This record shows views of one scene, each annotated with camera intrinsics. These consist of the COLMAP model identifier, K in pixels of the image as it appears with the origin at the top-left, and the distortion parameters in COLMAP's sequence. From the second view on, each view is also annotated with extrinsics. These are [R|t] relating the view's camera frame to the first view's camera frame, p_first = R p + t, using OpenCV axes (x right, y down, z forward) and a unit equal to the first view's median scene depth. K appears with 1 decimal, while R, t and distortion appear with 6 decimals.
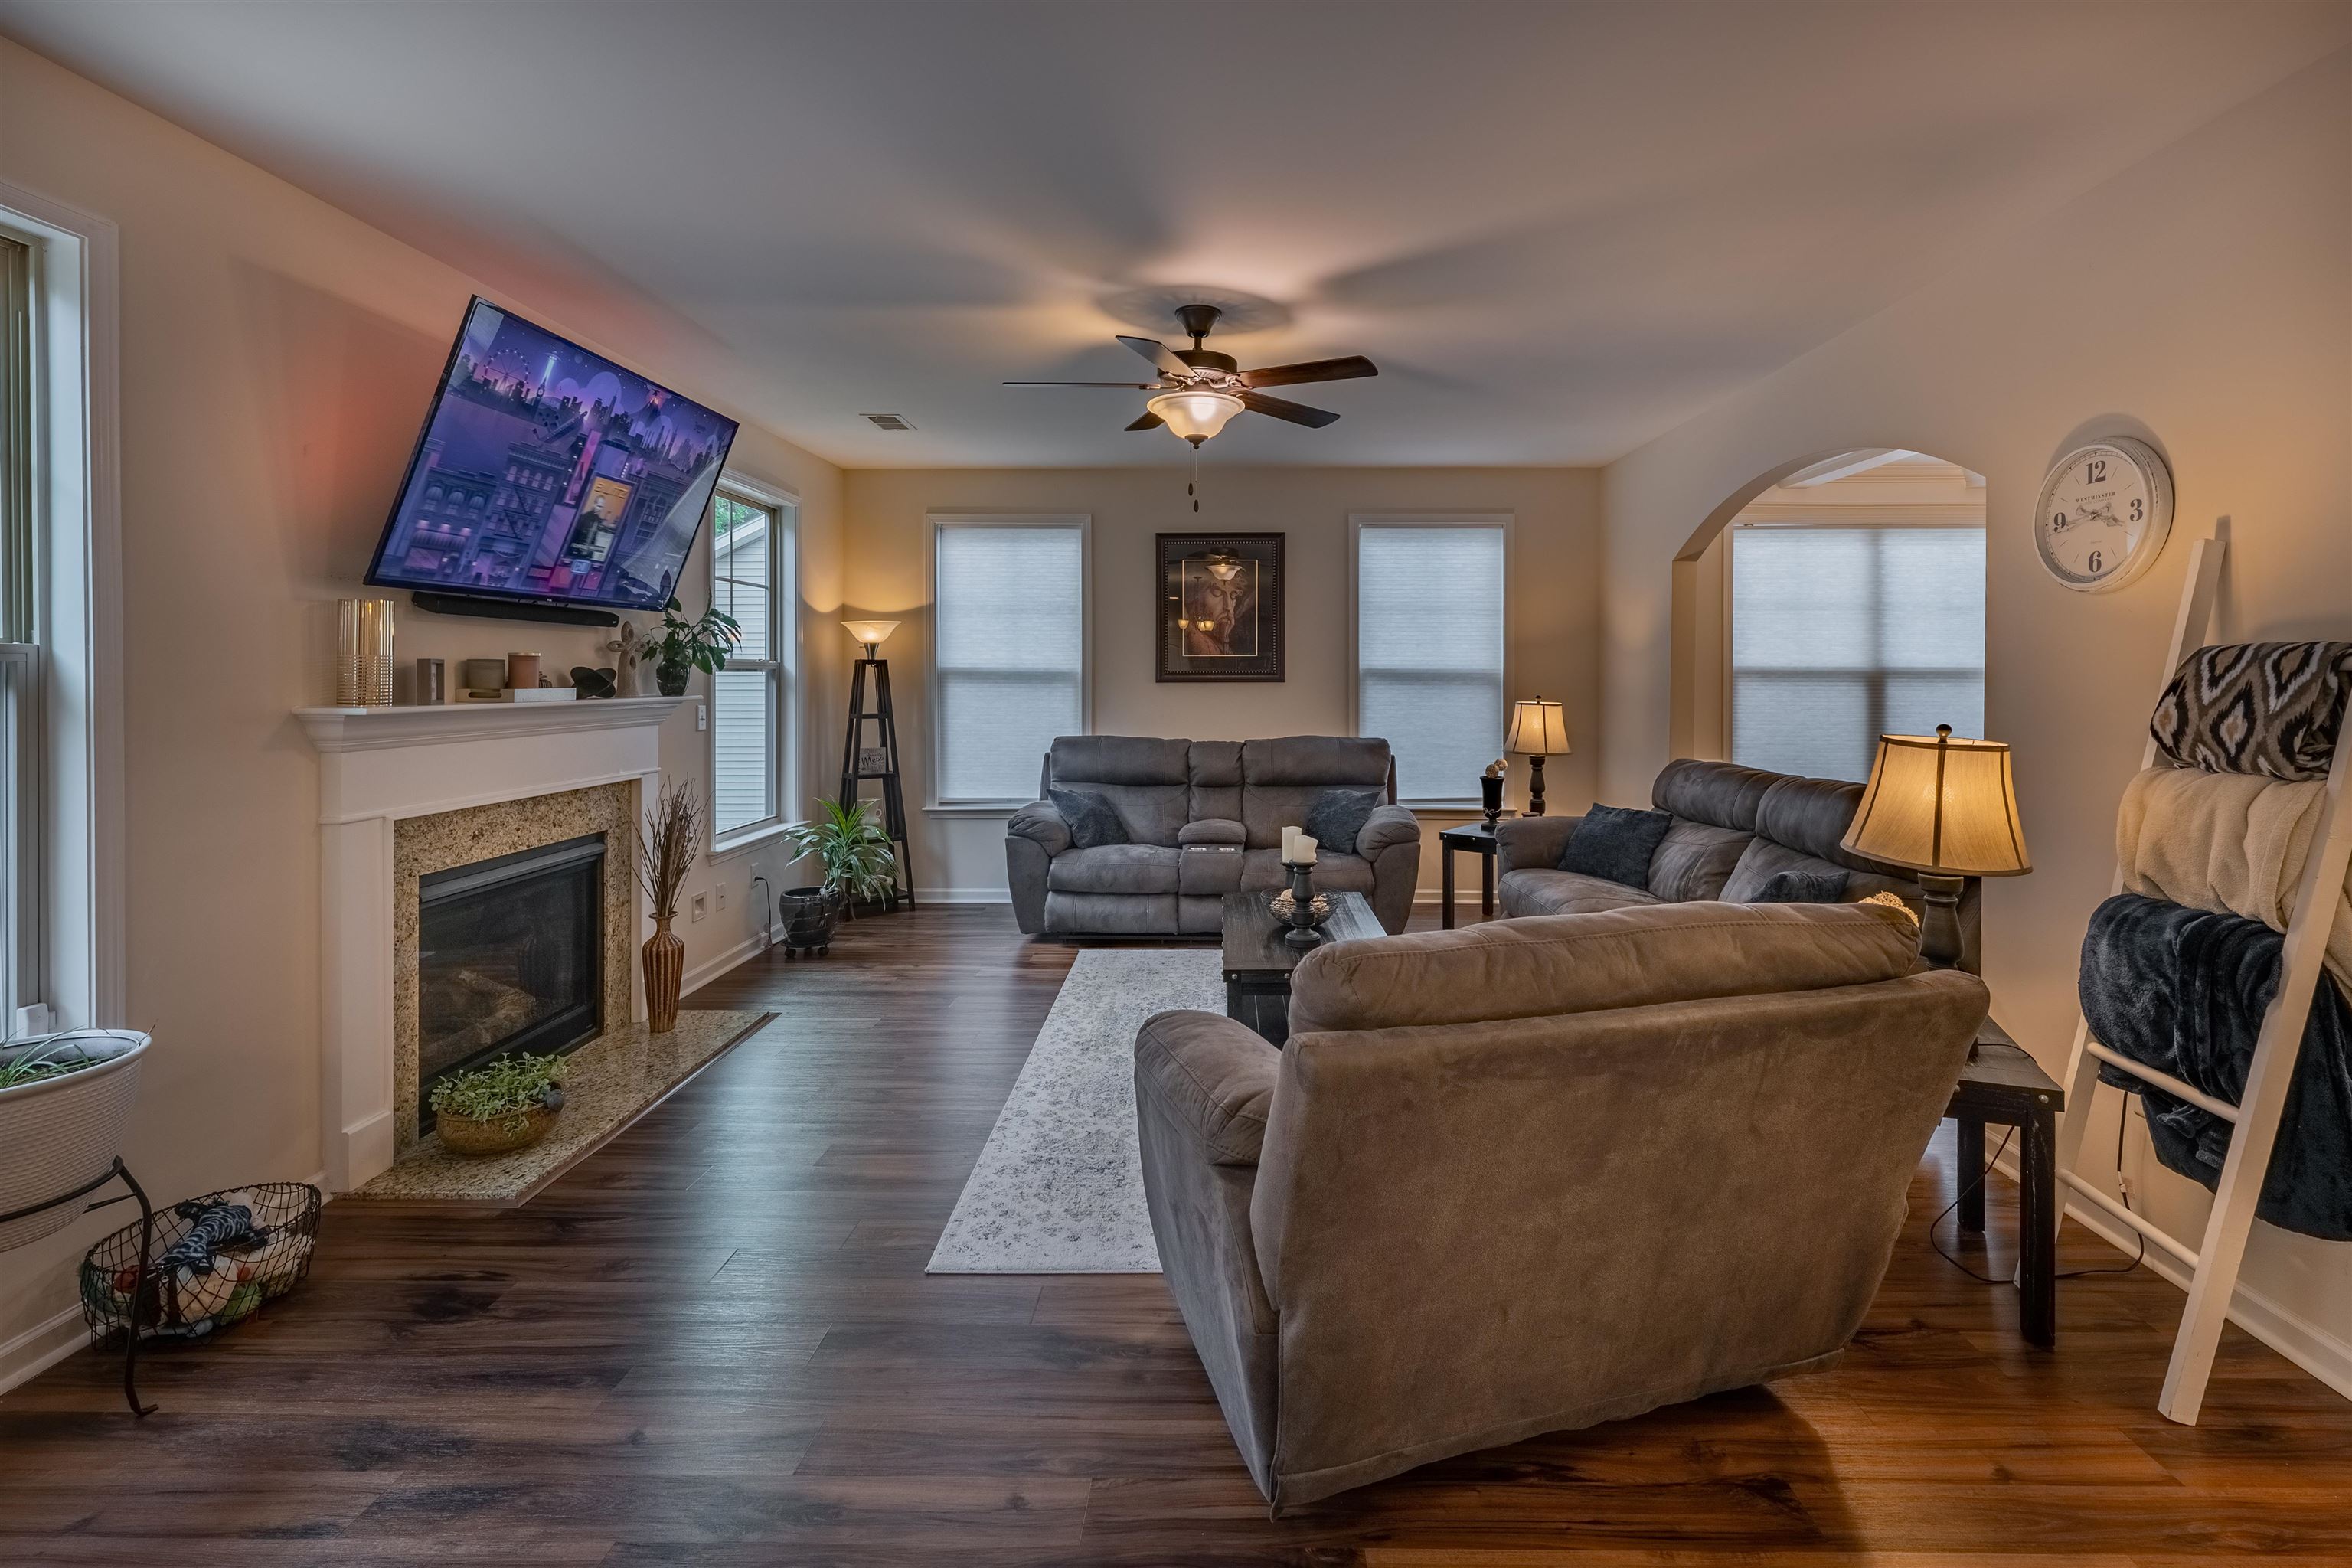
lens RADIAL K [[1059.5, 0, 1226.0], [0, 1059.5, 690.0], [0, 0, 1]] dist [0.000629, 0.000053]
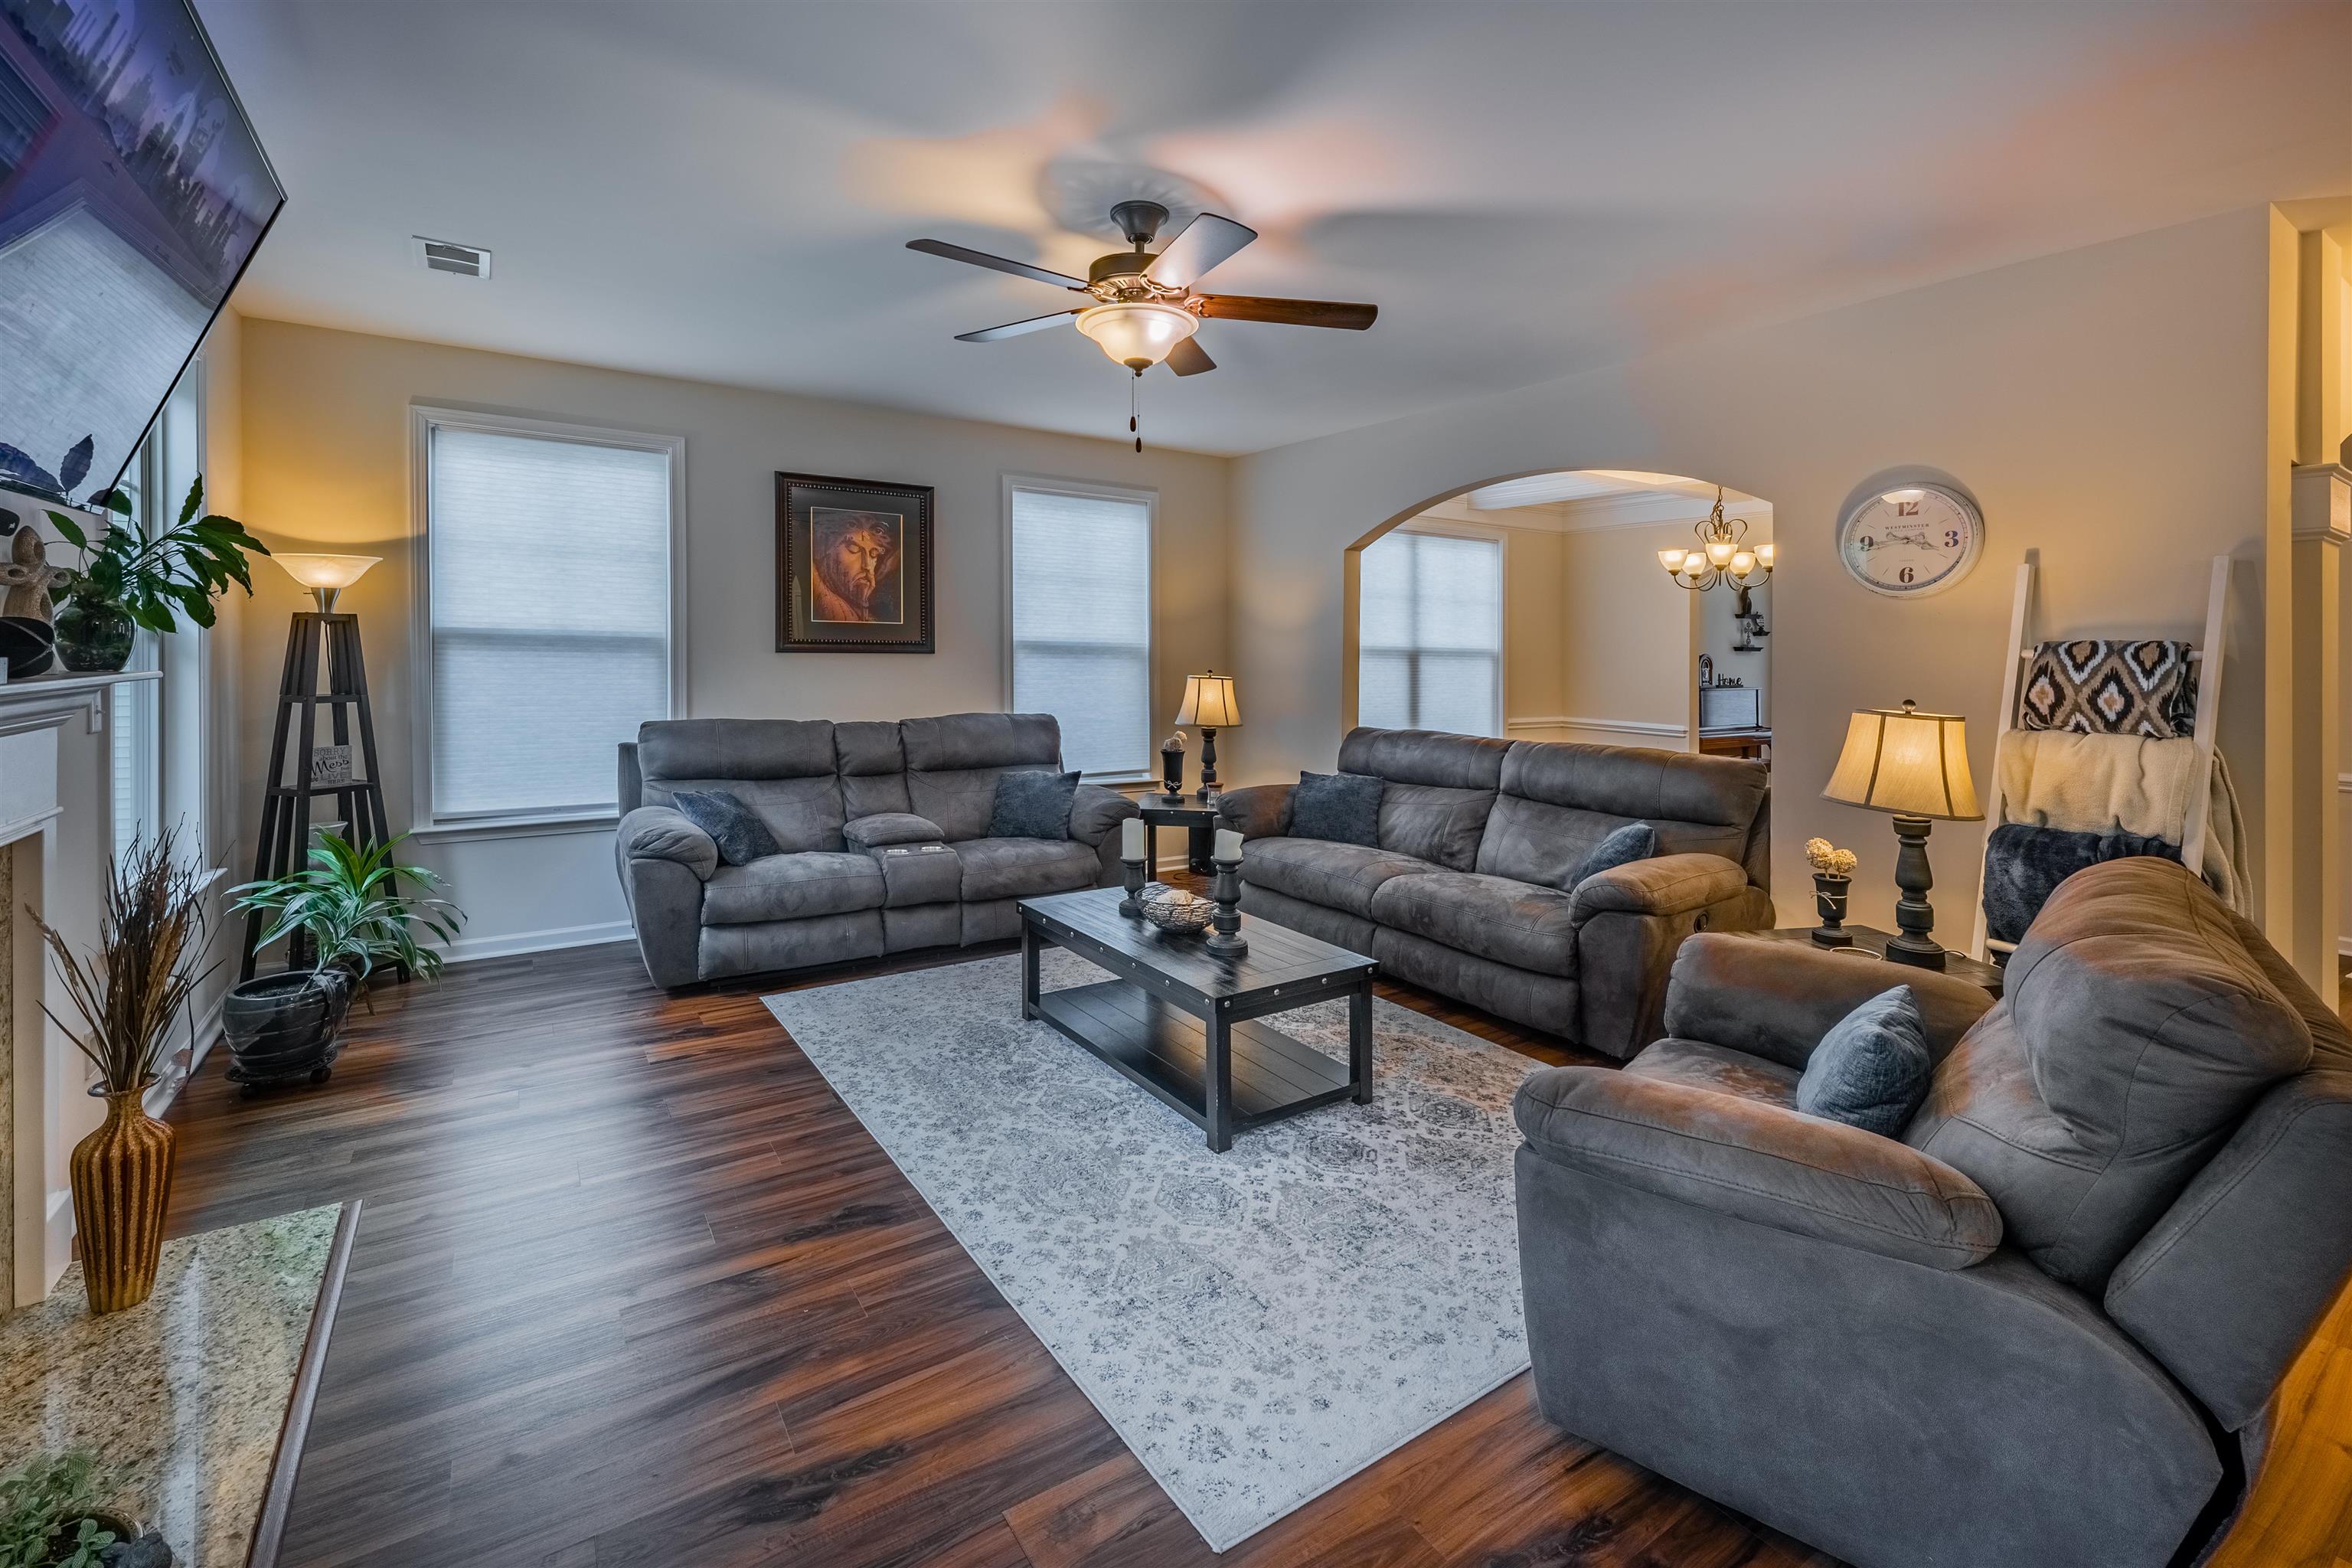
lens RADIAL K [[988.2, 0, 1176.3], [0, 988.2, 664.3], [0, 0, 1]] dist [0.000404, -0.000038]
pose [[0.823776, 0.004092, 0.566901, -0.285939], [-0.007055, 0.999971, 0.003033, -0.002827], [-0.566872, -0.006498, 0.823780, 0.222510]]
